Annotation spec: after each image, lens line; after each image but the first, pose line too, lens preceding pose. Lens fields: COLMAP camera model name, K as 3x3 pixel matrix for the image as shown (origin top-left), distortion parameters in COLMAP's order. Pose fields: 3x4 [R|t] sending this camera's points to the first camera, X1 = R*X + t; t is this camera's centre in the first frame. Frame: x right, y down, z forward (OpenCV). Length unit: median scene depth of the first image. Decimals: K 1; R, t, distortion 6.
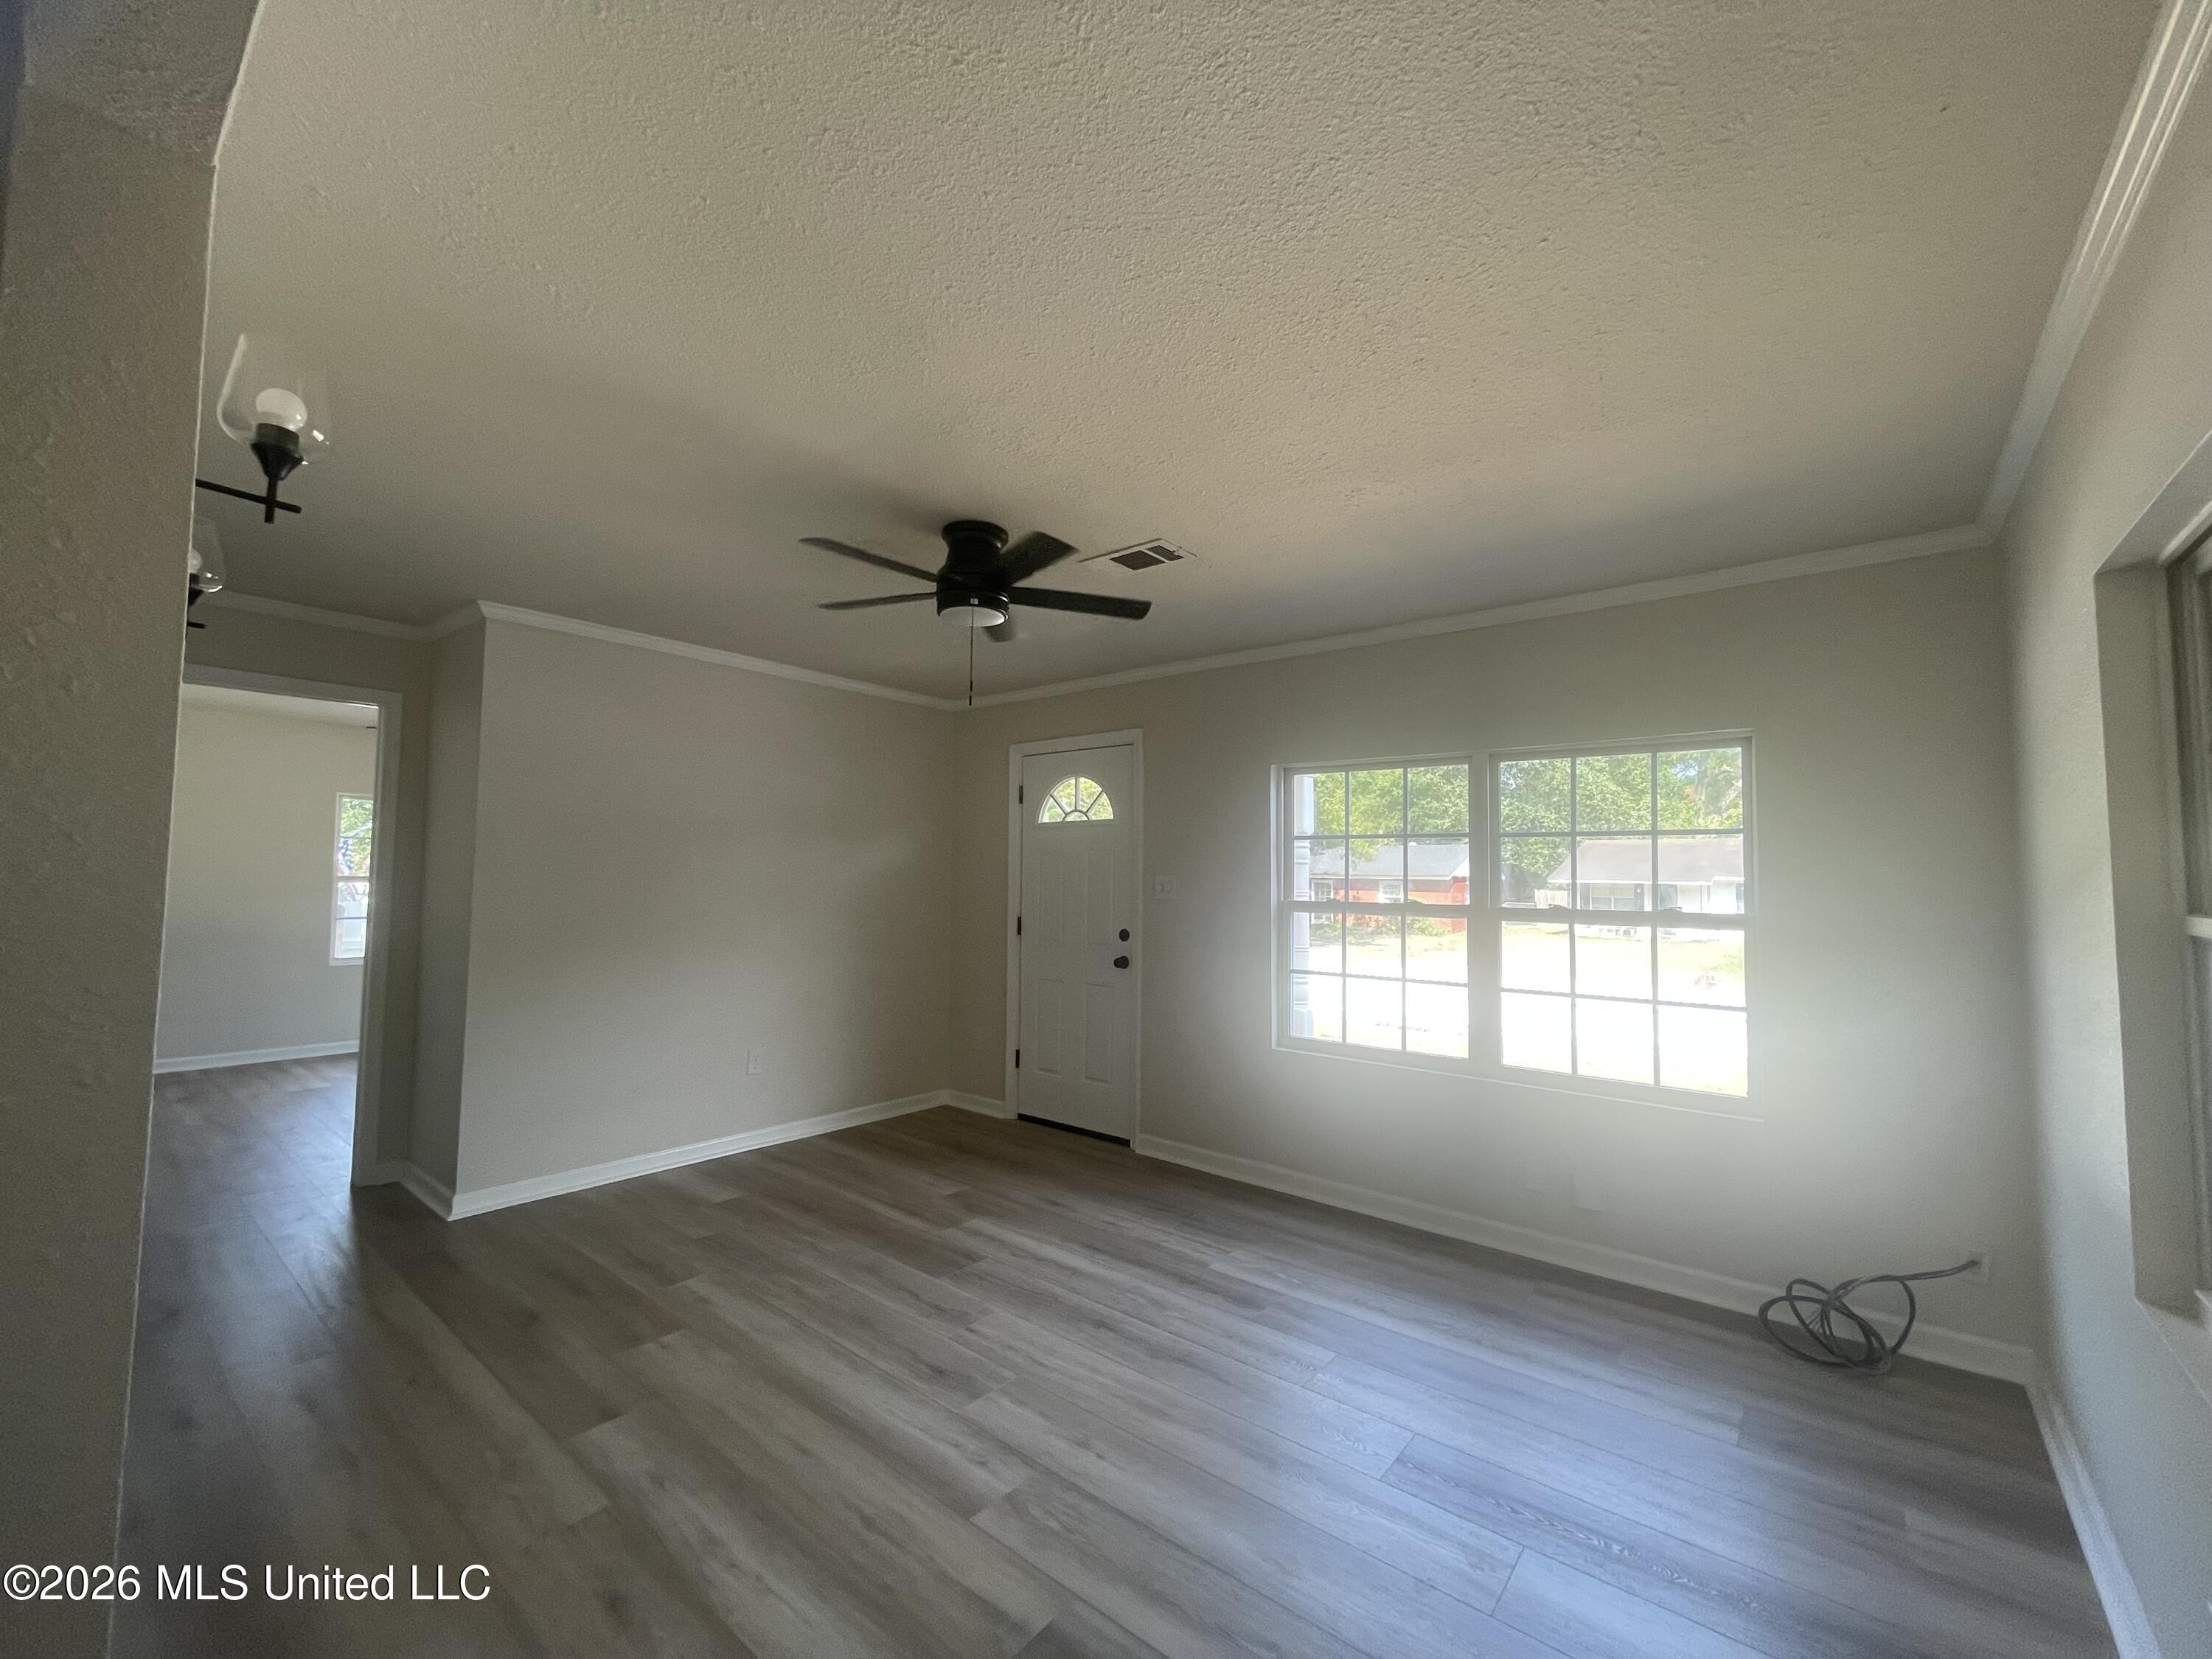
lens RADIAL K [[897.6, 0, 1107.2], [0, 897.6, 825.6], [0, 0, 1]] dist [-0.000503, 0.000030]
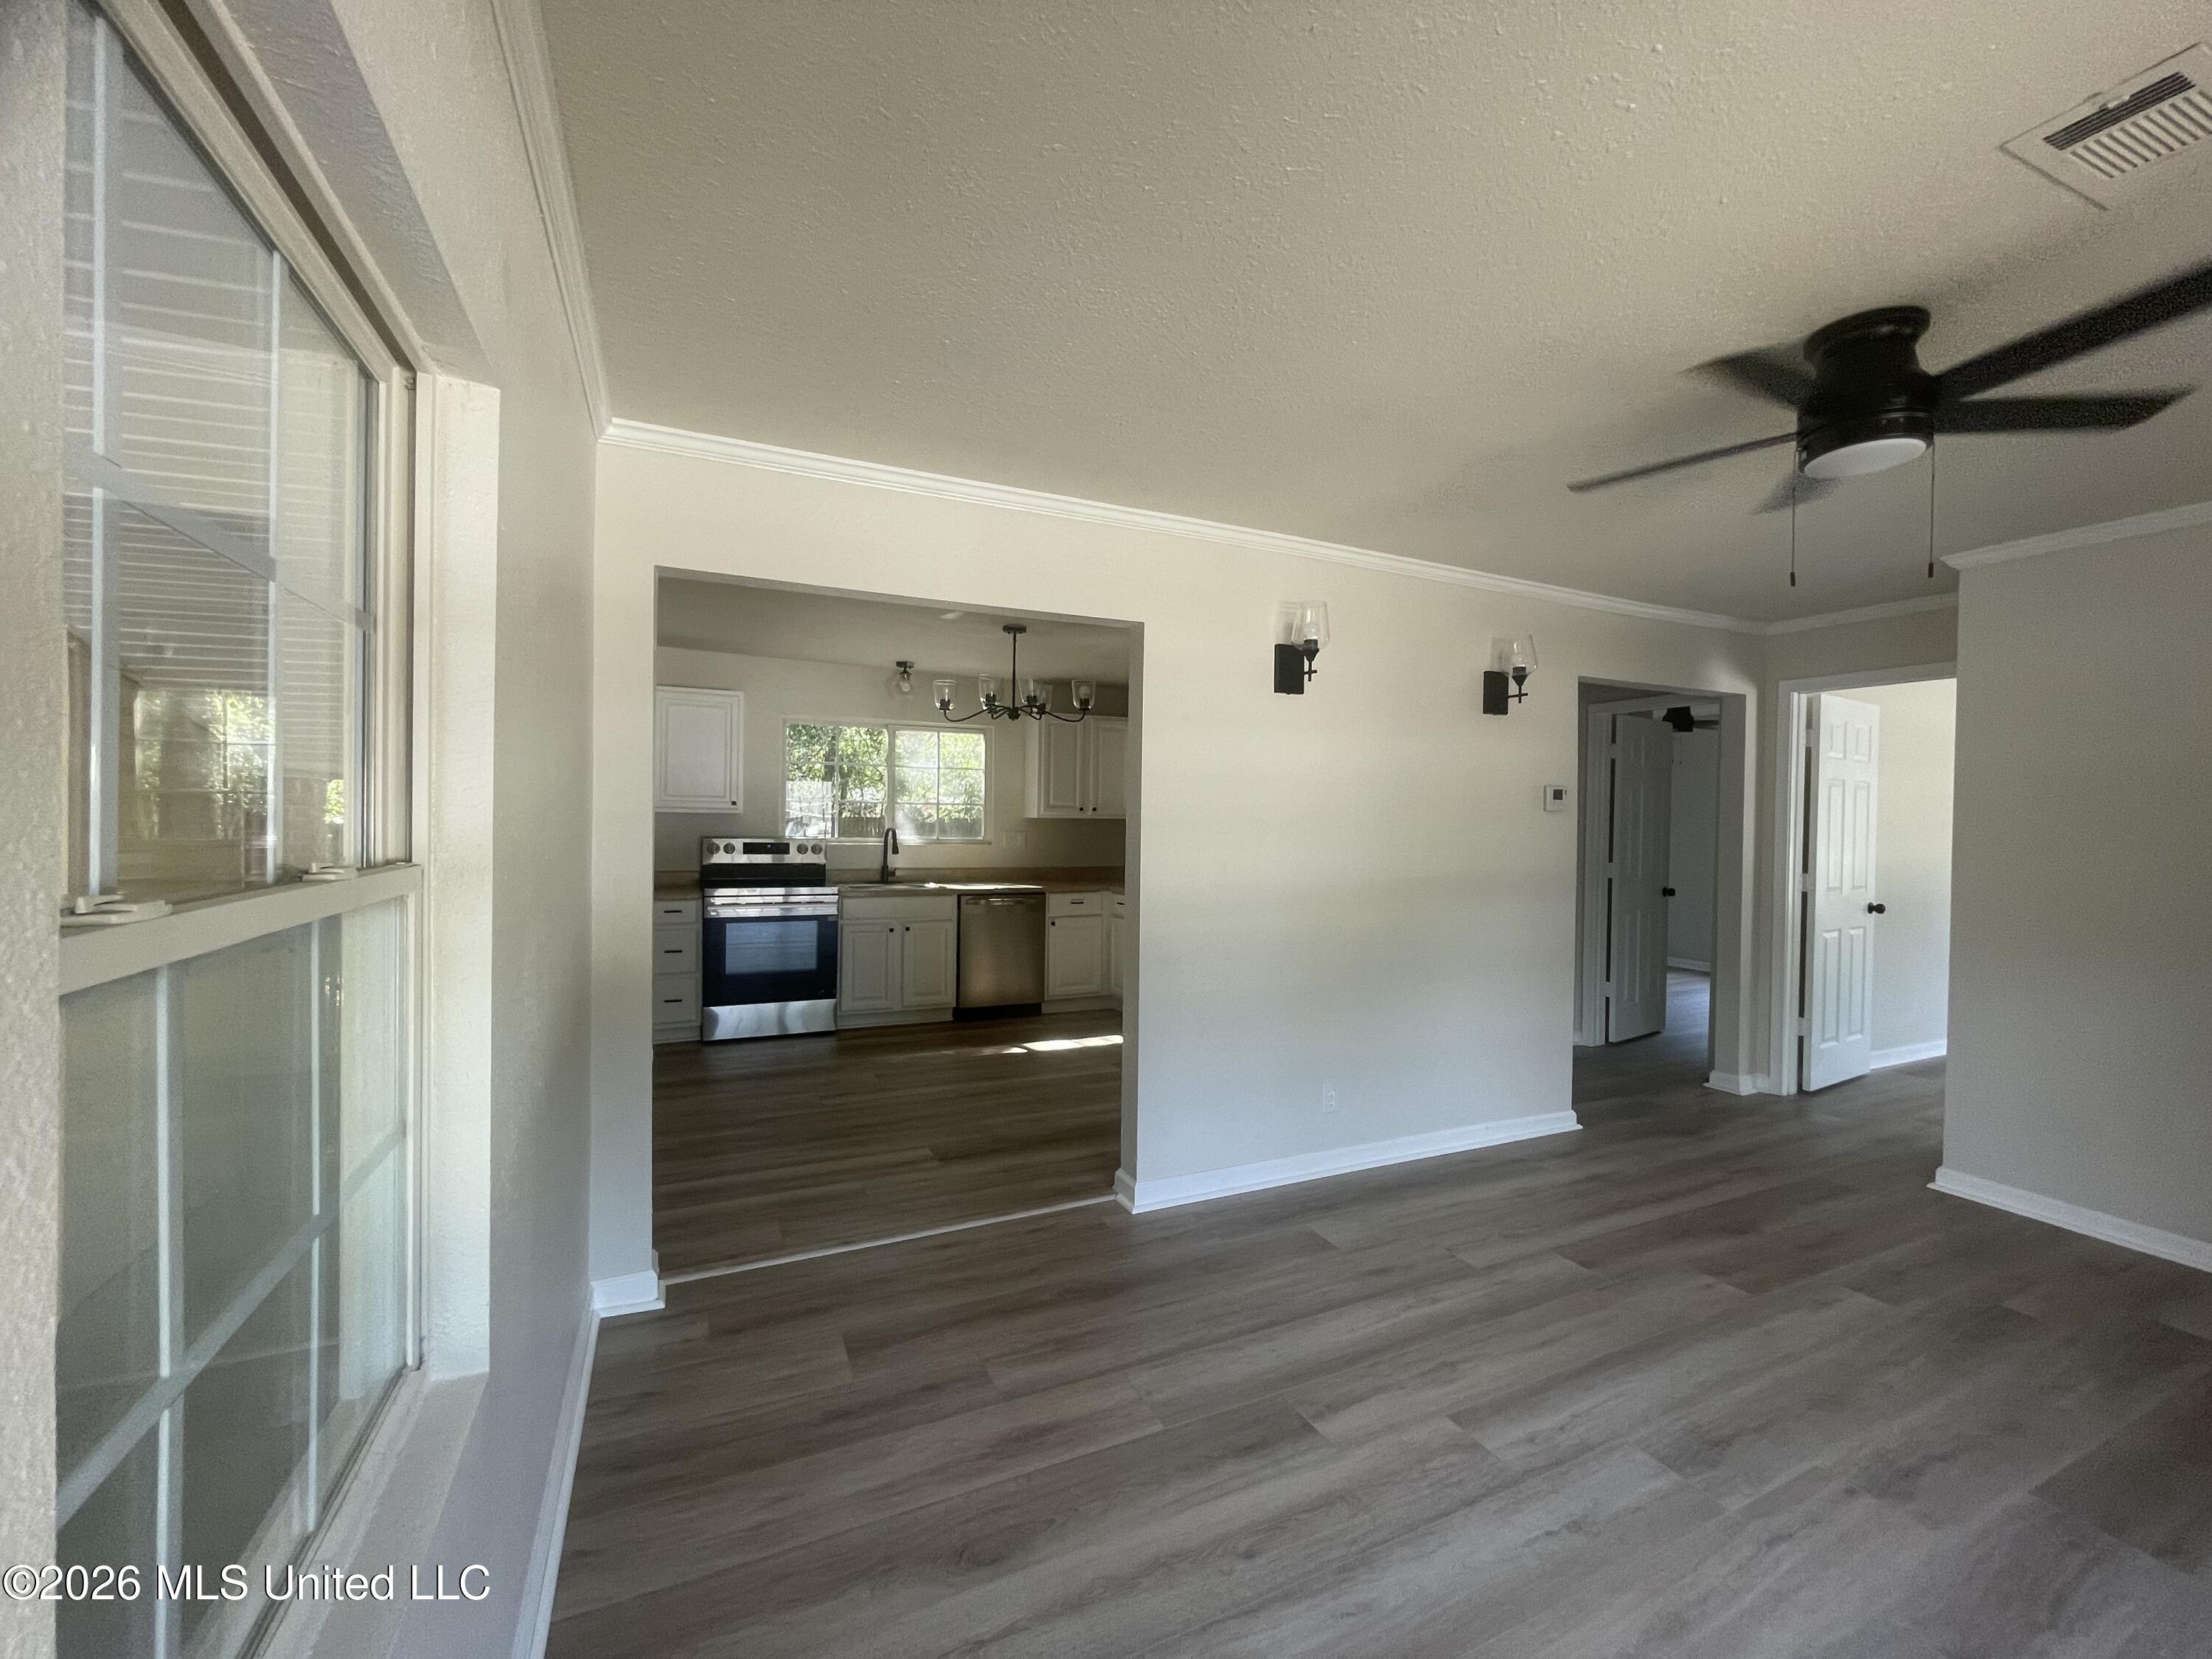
lens RADIAL K [[897.6, 0, 1099.4], [0, 897.6, 828.8], [0, 0, 1]] dist [-0.000503, 0.000030]
pose [[-0.441019, -0.008559, -0.897457, 0.830762], [0.031624, 0.999185, -0.025069, 0.056409], [0.896940, -0.039437, -0.440389, 0.915291]]
